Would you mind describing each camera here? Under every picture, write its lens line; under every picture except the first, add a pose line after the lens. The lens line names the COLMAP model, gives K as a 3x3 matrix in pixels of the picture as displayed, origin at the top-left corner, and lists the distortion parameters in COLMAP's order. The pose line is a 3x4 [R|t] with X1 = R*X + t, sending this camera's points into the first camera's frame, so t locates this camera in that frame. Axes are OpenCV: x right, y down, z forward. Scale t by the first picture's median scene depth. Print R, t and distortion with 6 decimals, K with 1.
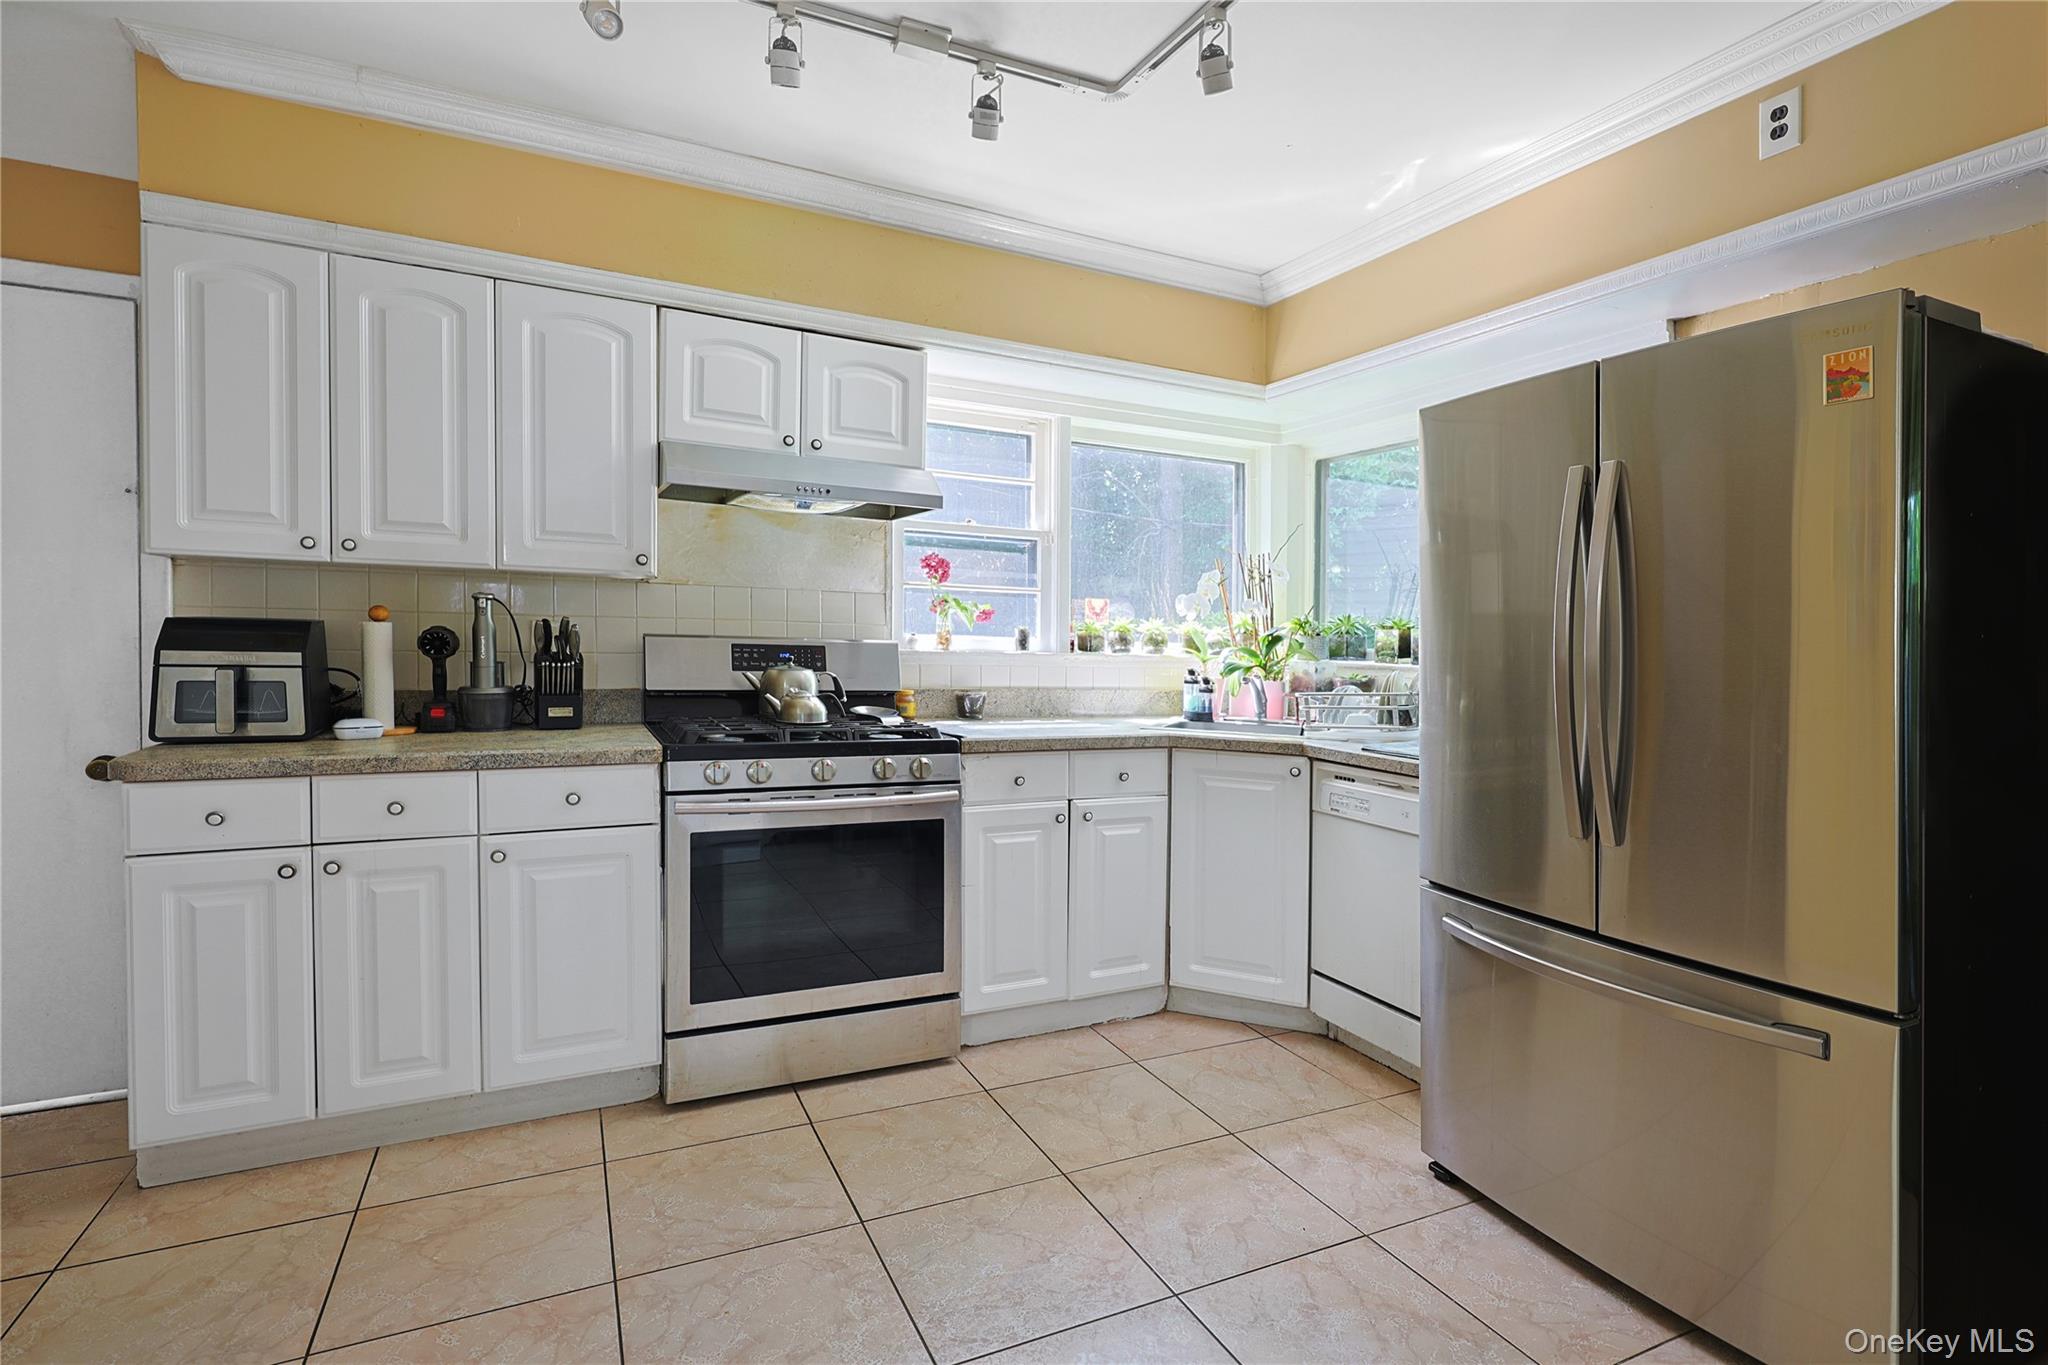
lens RADIAL K [[974.8, 0, 1001.0], [0, 974.8, 614.1], [0, 0, 1]] dist [0.000849, -0.000660]
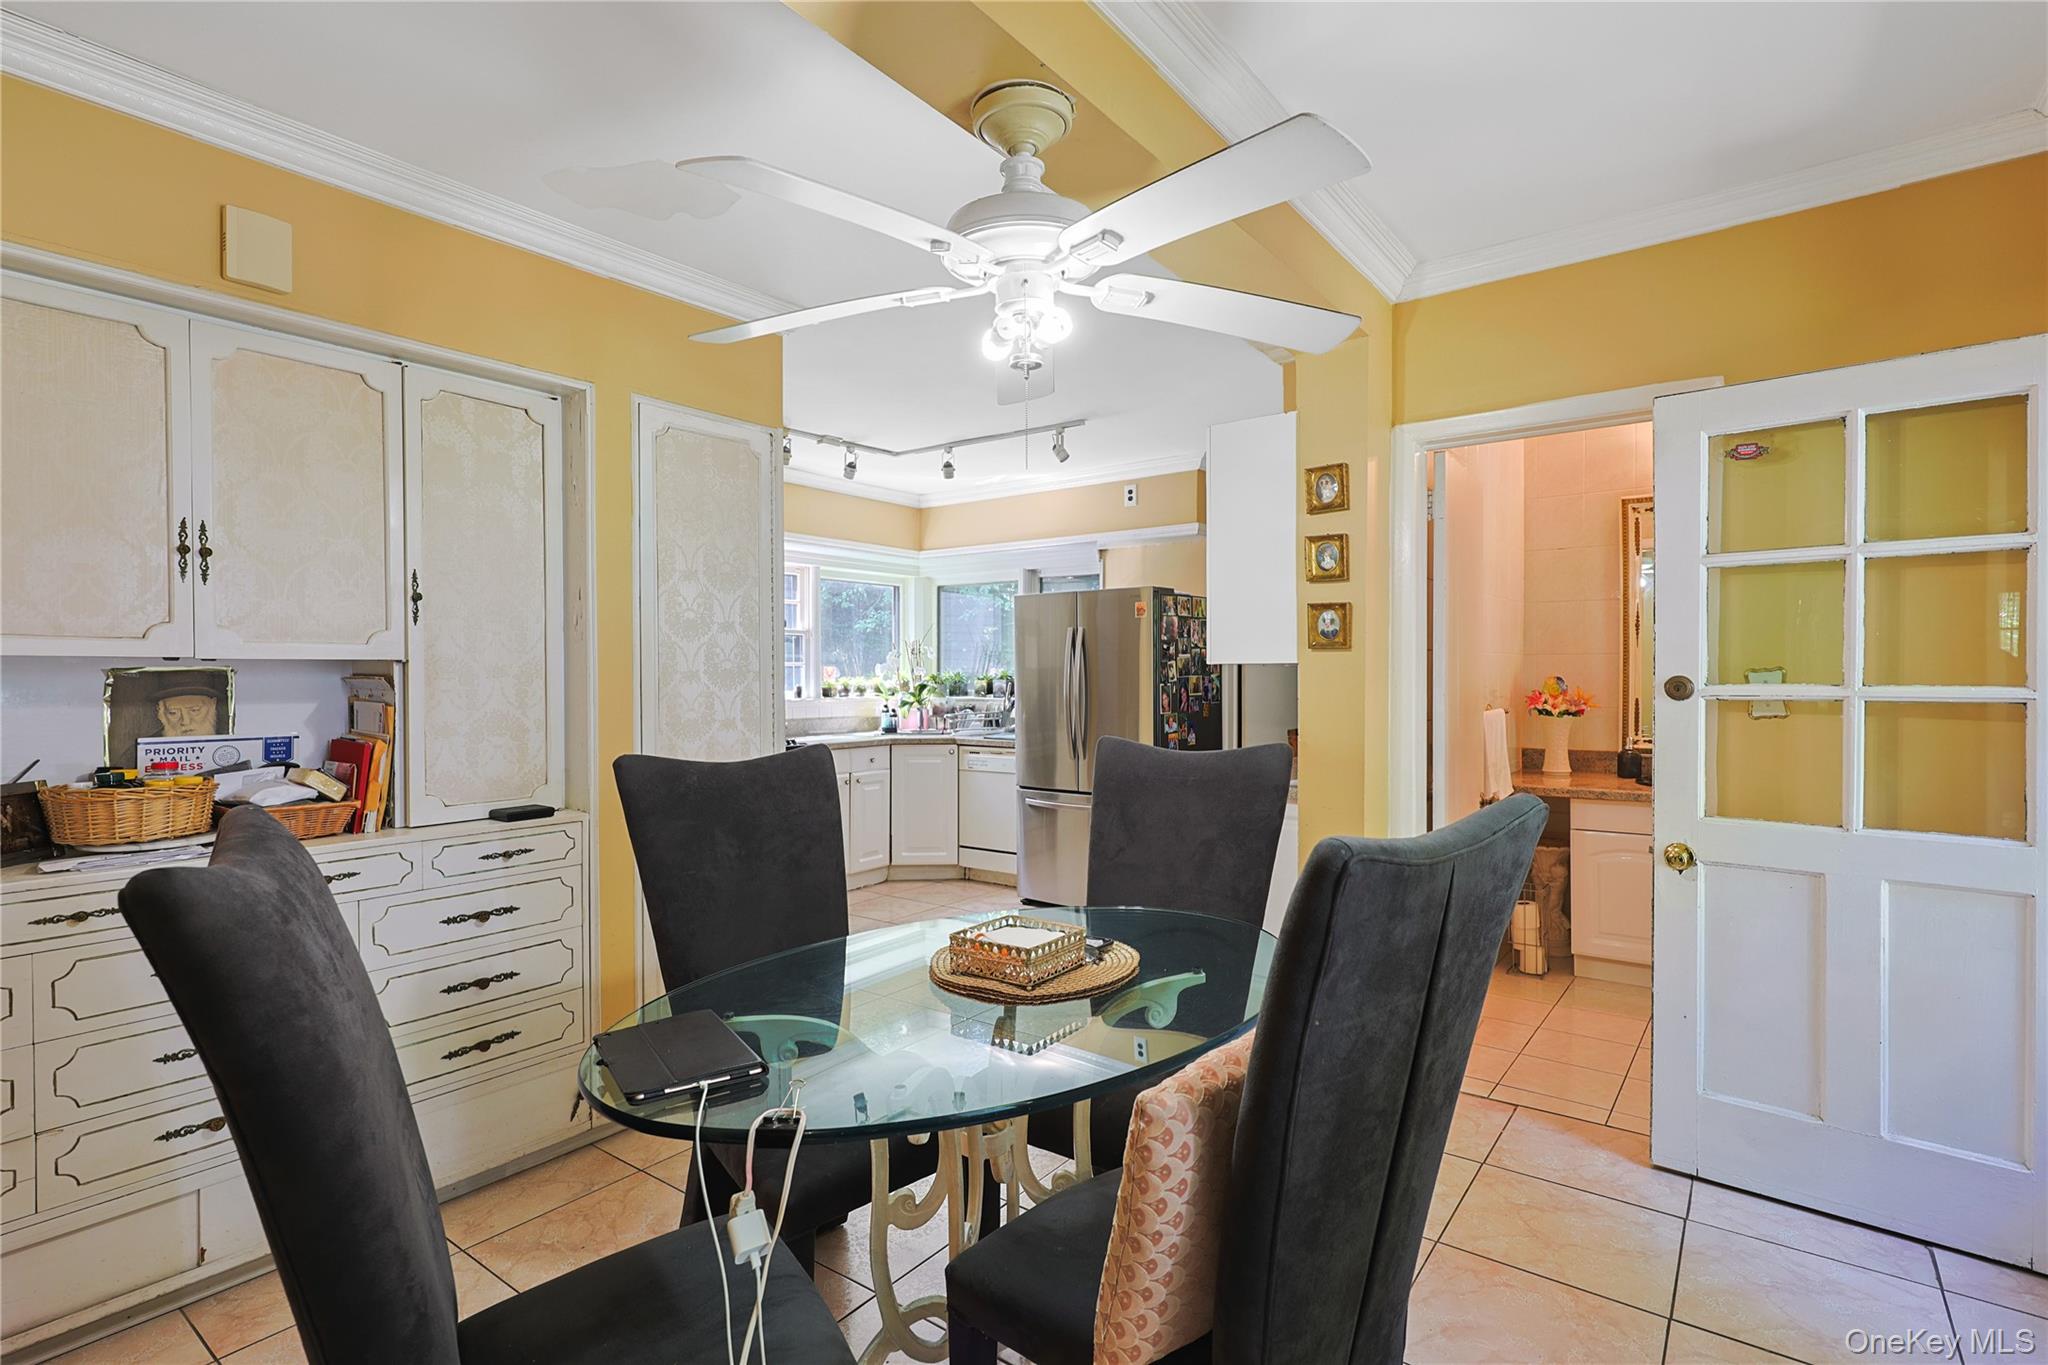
lens RADIAL K [[974.8, 0, 1018.9], [0, 974.8, 682.6], [0, 0, 1]] dist [0.000849, -0.000660]
pose [[0.872269, -0.032044, 0.487975, -0.482555], [0.013889, 0.999072, 0.040781, -0.056620], [-0.488829, -0.028794, 0.871904, -0.728910]]
